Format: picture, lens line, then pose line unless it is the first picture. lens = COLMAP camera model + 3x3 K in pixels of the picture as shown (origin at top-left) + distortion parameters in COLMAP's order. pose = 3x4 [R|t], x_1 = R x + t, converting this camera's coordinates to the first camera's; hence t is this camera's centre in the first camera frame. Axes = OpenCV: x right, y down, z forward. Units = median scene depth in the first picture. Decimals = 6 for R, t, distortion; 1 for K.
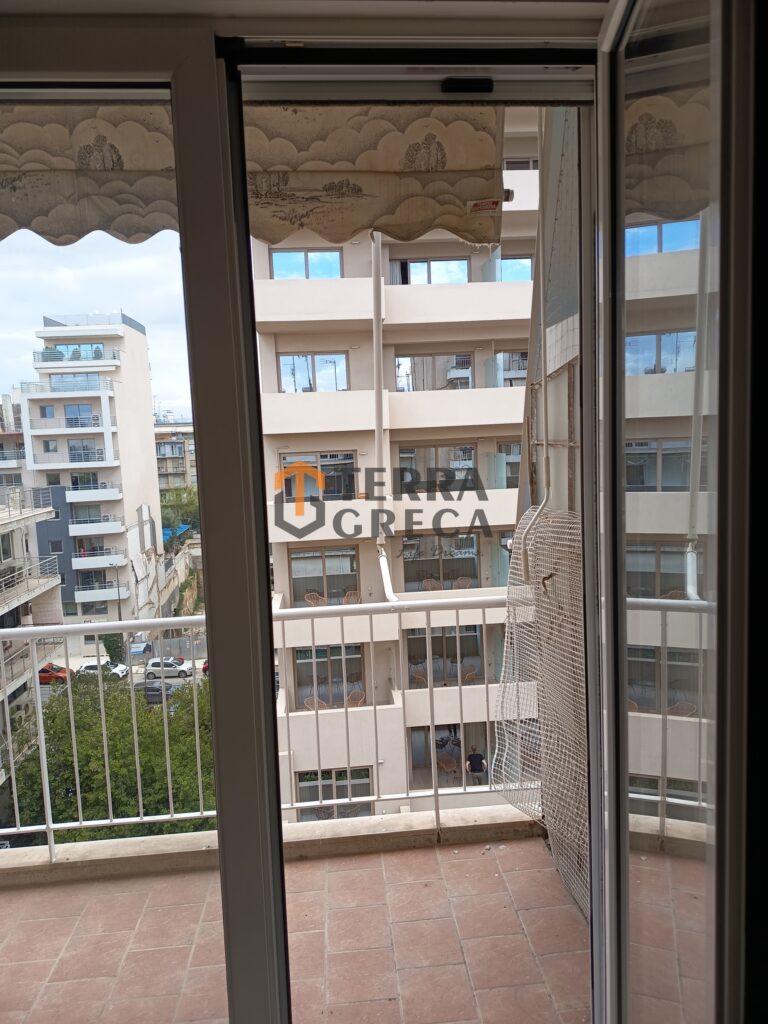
lens RADIAL K [[715.9, 0, 382.8], [0, 715.9, 511.3], [0, 0, 1]] dist [0.051585, -0.004005]
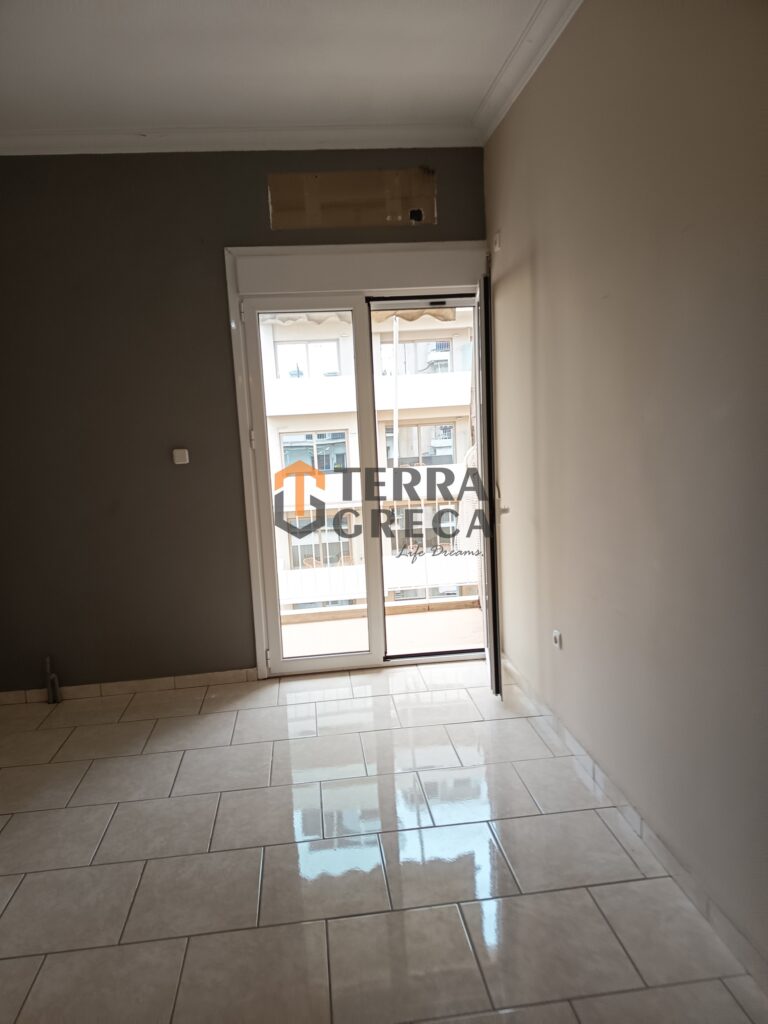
lens RADIAL K [[715.9, 0, 374.6], [0, 715.9, 522.5], [0, 0, 1]] dist [0.051585, -0.004005]
pose [[0.999813, -0.013471, 0.013858, -0.009915], [0.012897, 0.999085, 0.040766, 0.011895], [-0.014394, -0.040580, 0.999073, -0.101121]]
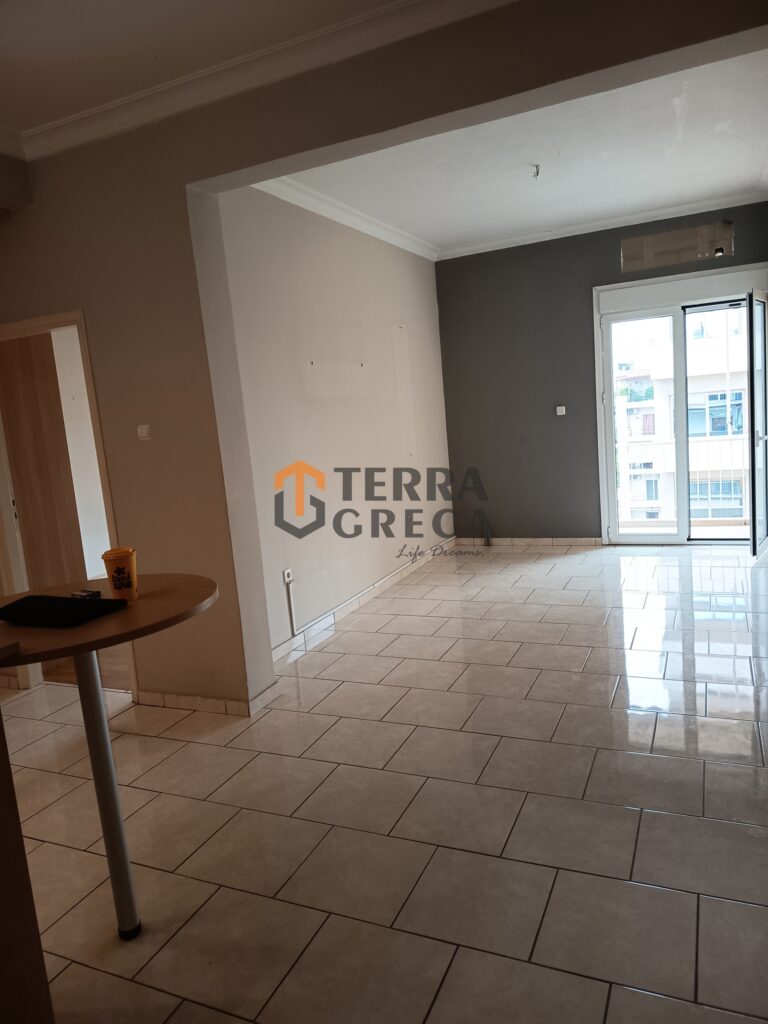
lens RADIAL K [[715.9, 0, 373.0], [0, 715.9, 509.9], [0, 0, 1]] dist [0.051585, -0.004005]
pose [[0.866660, 0.032638, -0.497830, 0.021972], [-0.001631, 0.998038, 0.062592, 0.022827], [0.498896, -0.053434, 0.865013, -0.205374]]
